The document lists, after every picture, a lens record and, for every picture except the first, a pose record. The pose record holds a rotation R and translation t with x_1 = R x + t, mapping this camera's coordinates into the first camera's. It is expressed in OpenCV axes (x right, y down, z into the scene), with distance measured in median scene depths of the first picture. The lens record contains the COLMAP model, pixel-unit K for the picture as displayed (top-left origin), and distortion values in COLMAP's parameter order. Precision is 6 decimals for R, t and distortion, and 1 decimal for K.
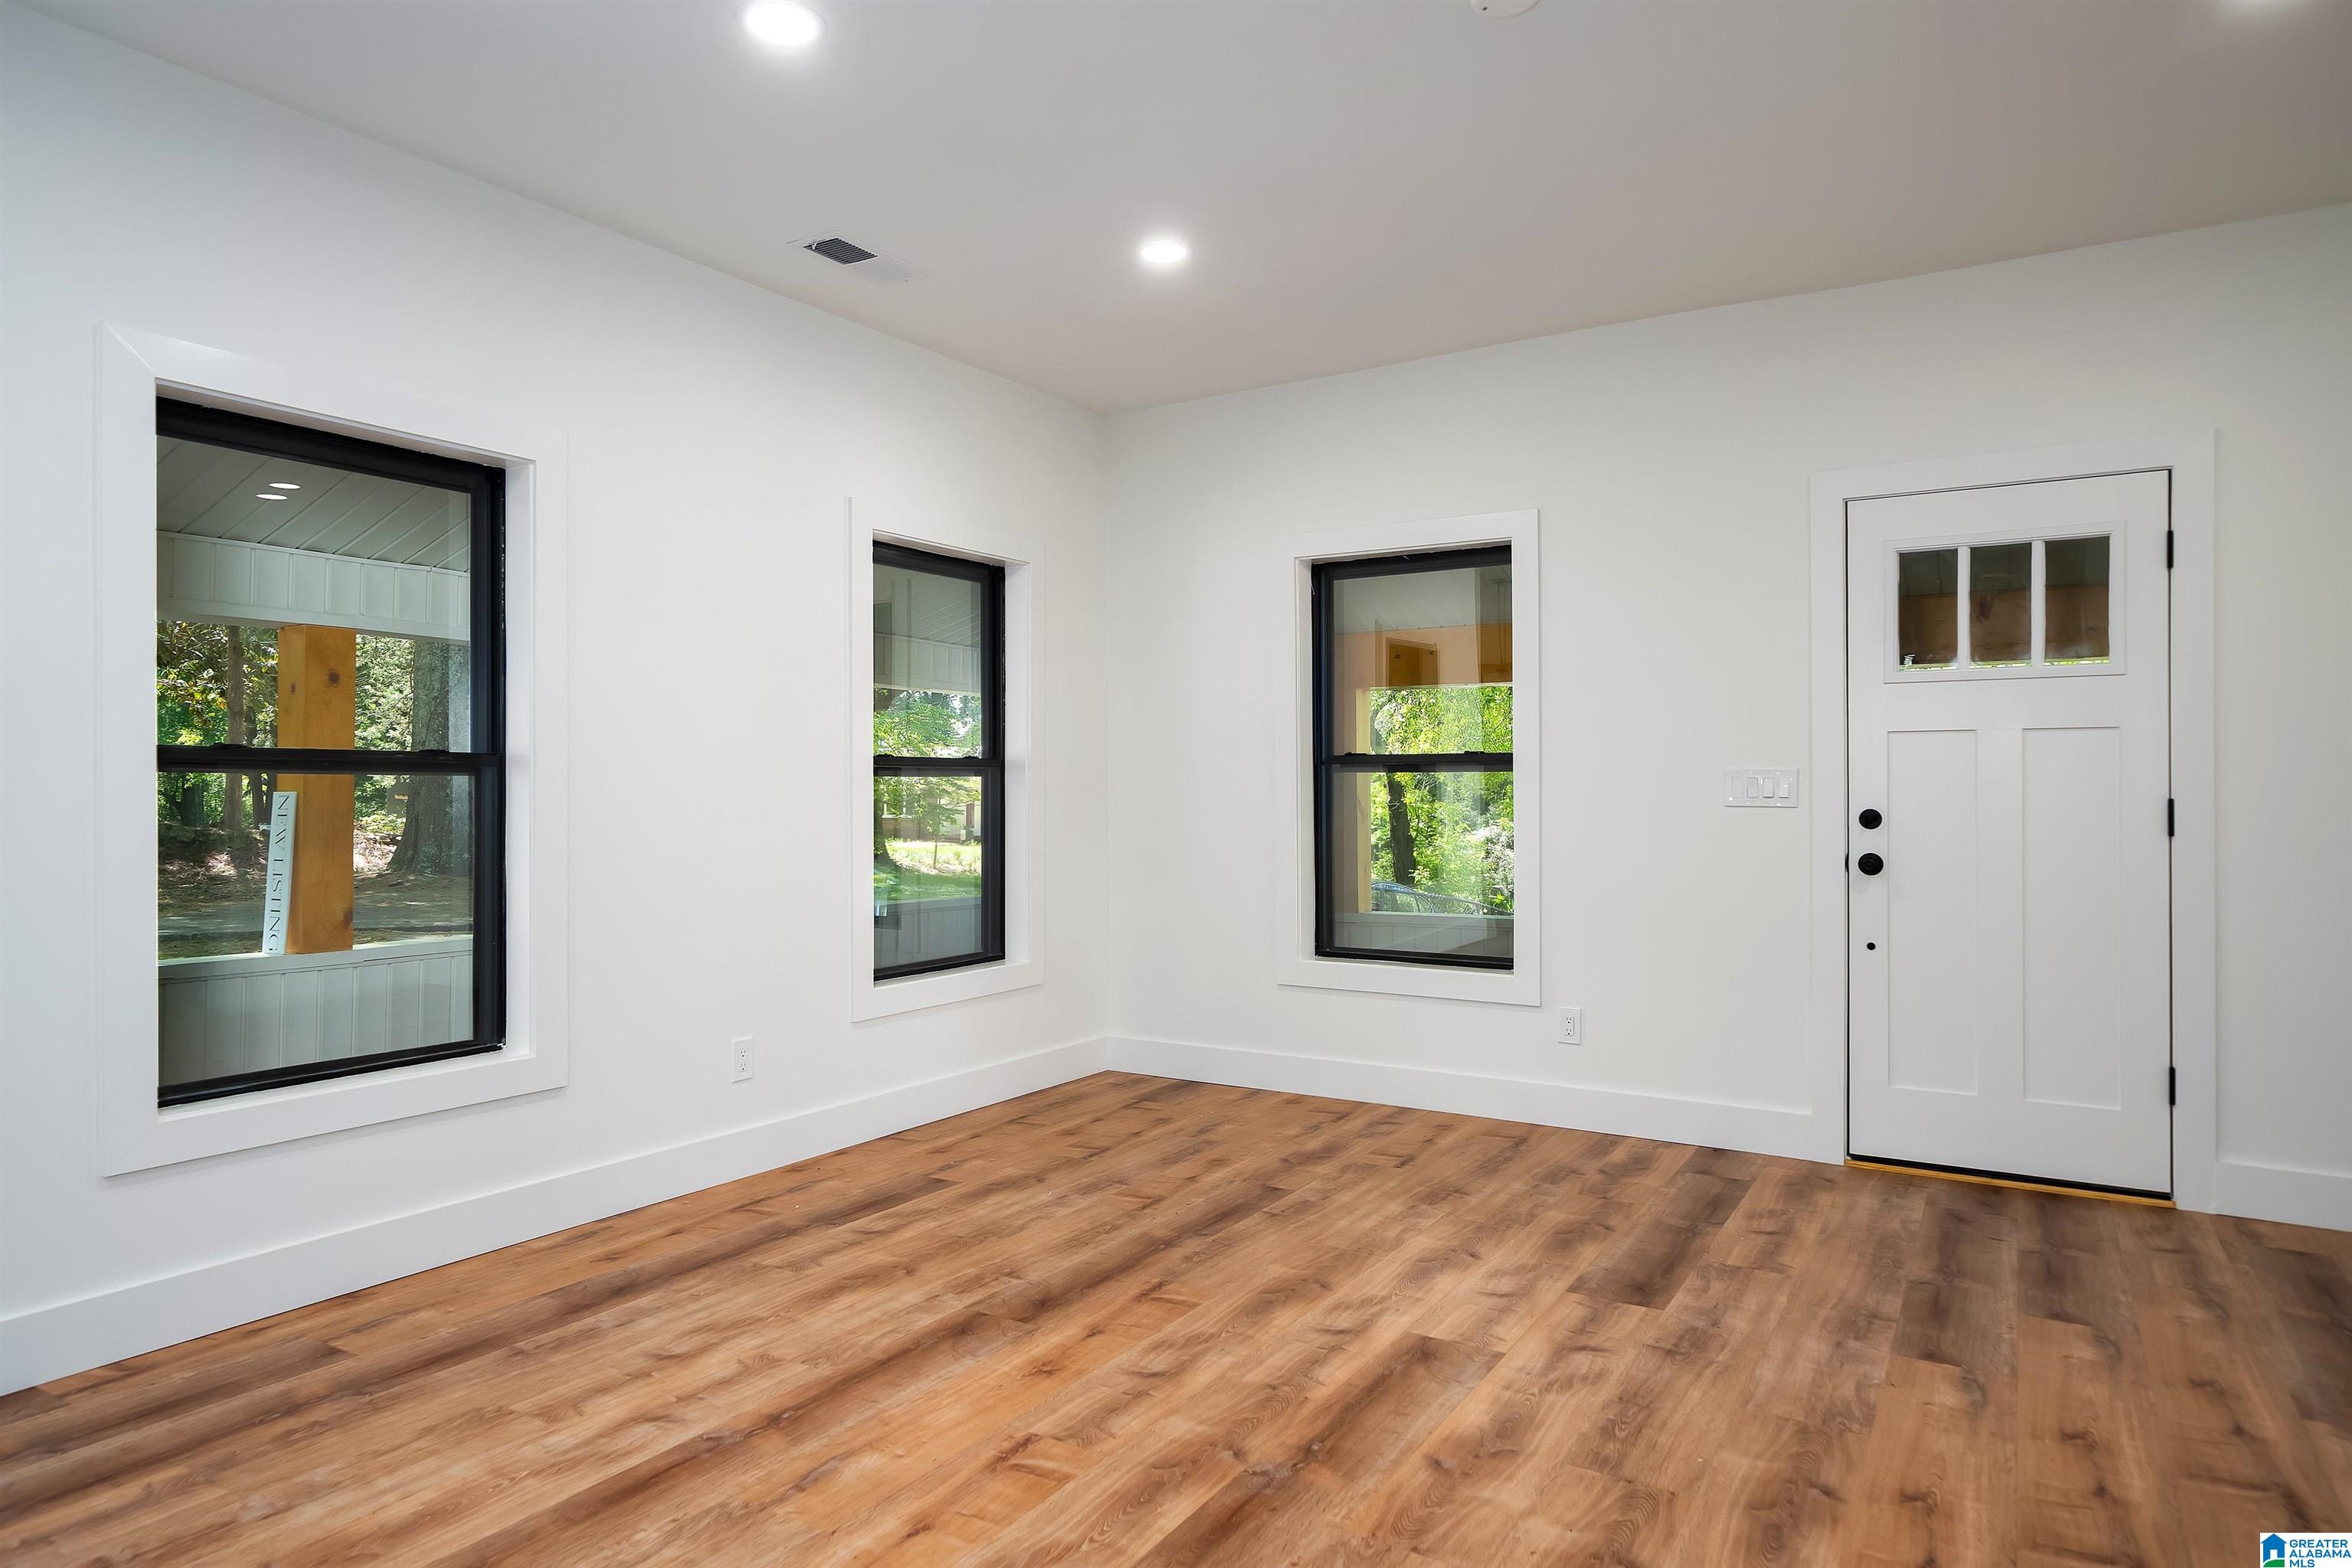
lens RADIAL K [[1425.4, 0, 1176.0], [0, 1425.4, 784.0], [0, 0, 1]] dist [0.006849, -0.002222]
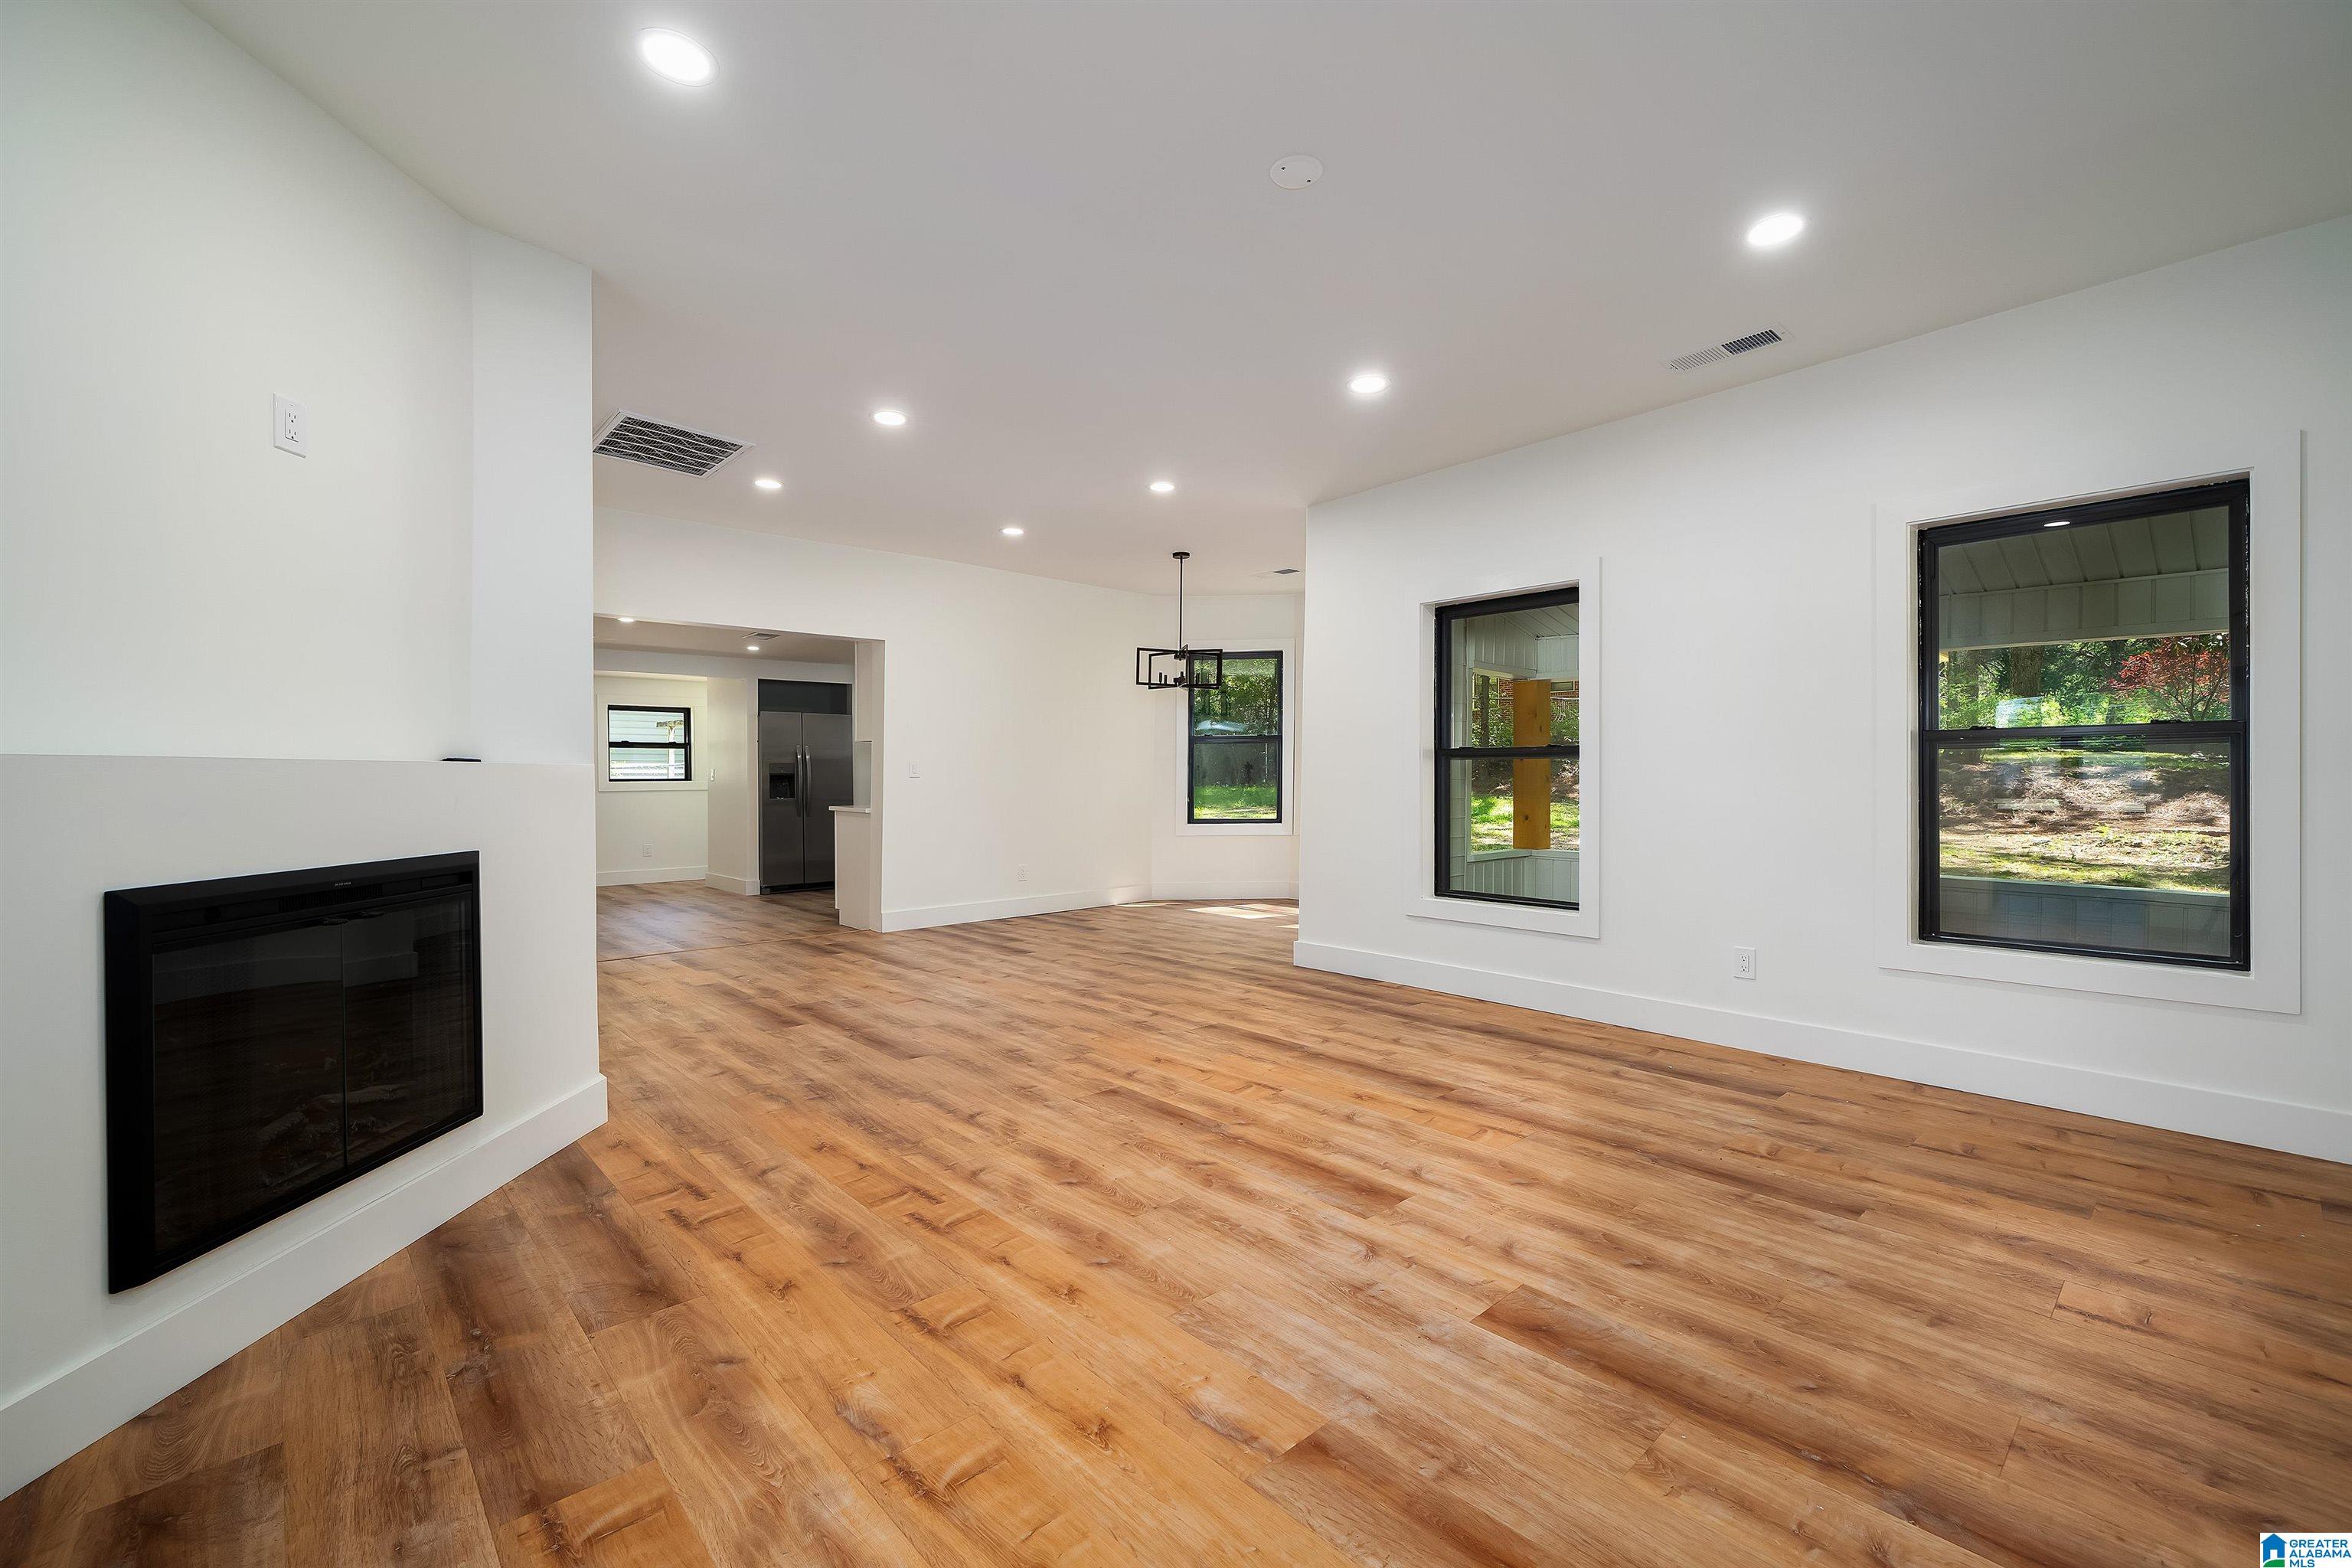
lens RADIAL K [[944.3, 0, 1176.0], [0, 944.3, 784.0], [0, 0, 1]] dist [0.002363, 0.000223]
pose [[-0.273482, 0.009668, -0.961829, 1.126027], [0.012776, 0.999898, 0.006419, 0.007955], [0.961792, -0.010533, -0.273577, 1.122142]]
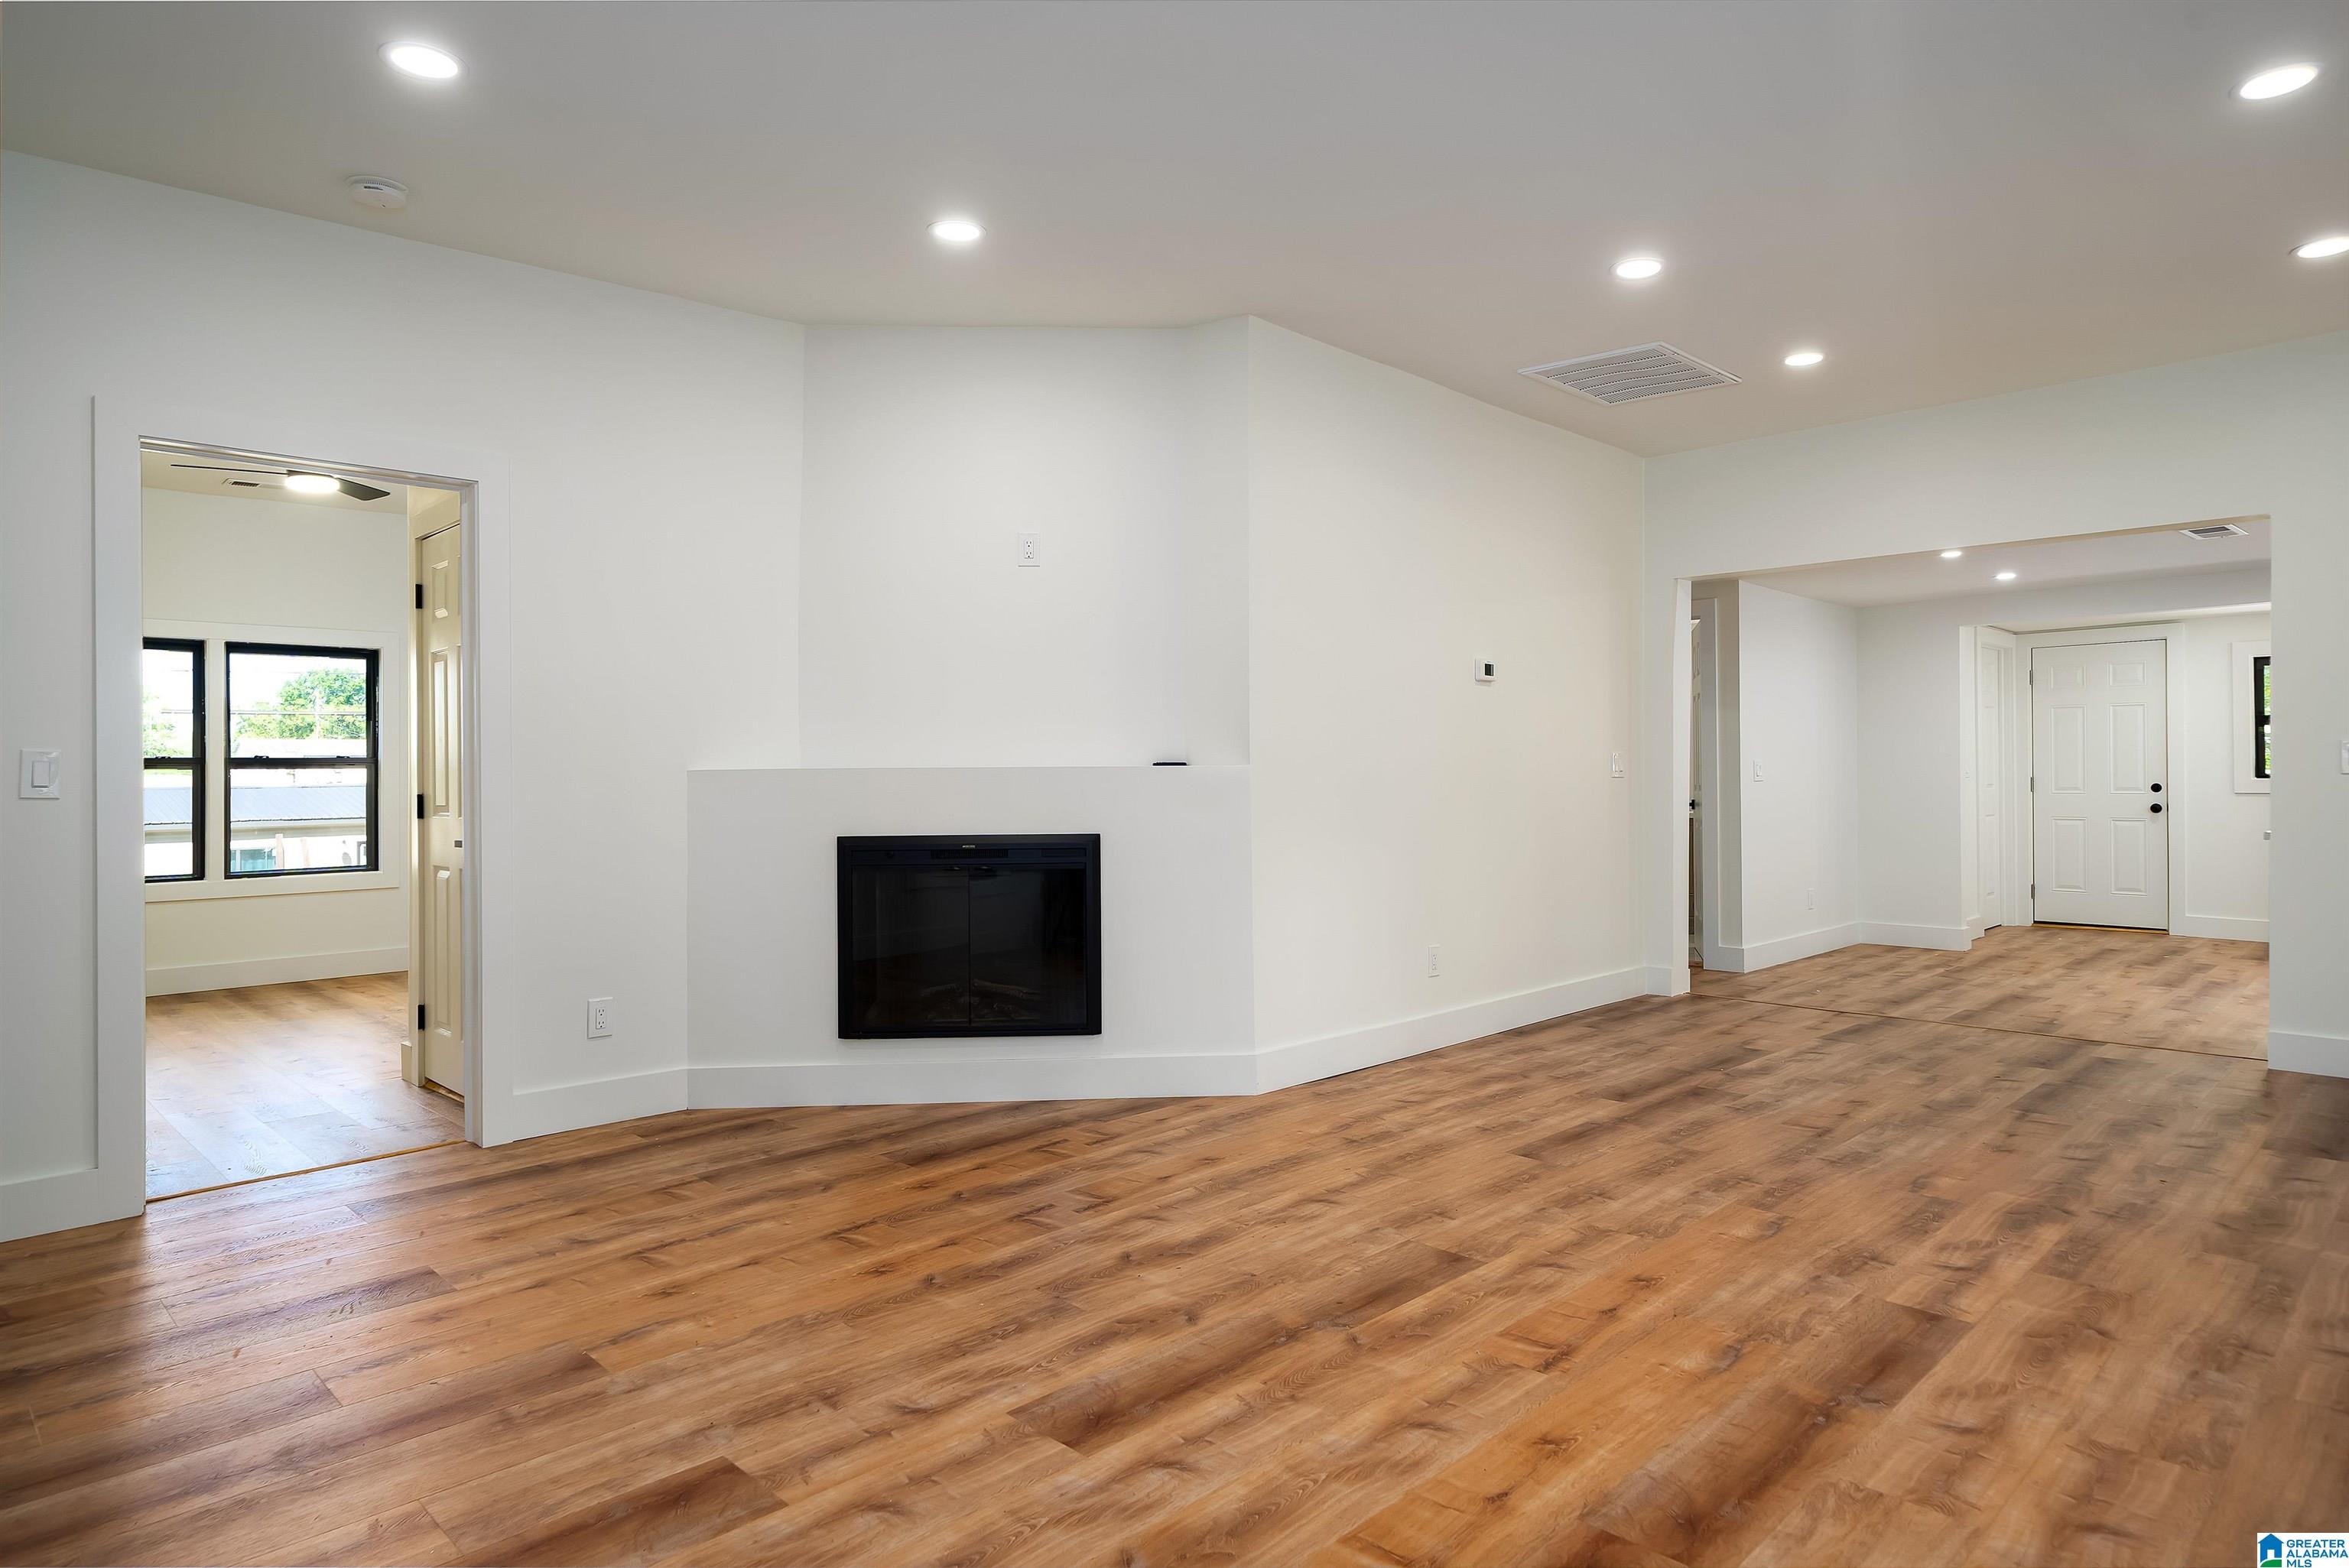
lens RADIAL K [[1383.6, 0, 1174.5], [0, 1383.6, 784.0], [0, 0, 1]] dist [0.013102, -0.000778]
pose [[-0.973786, 0.005791, 0.227393, -0.064887], [0.004897, 0.999978, -0.004495, 0.023143], [-0.227414, -0.003264, -0.973793, 1.883000]]
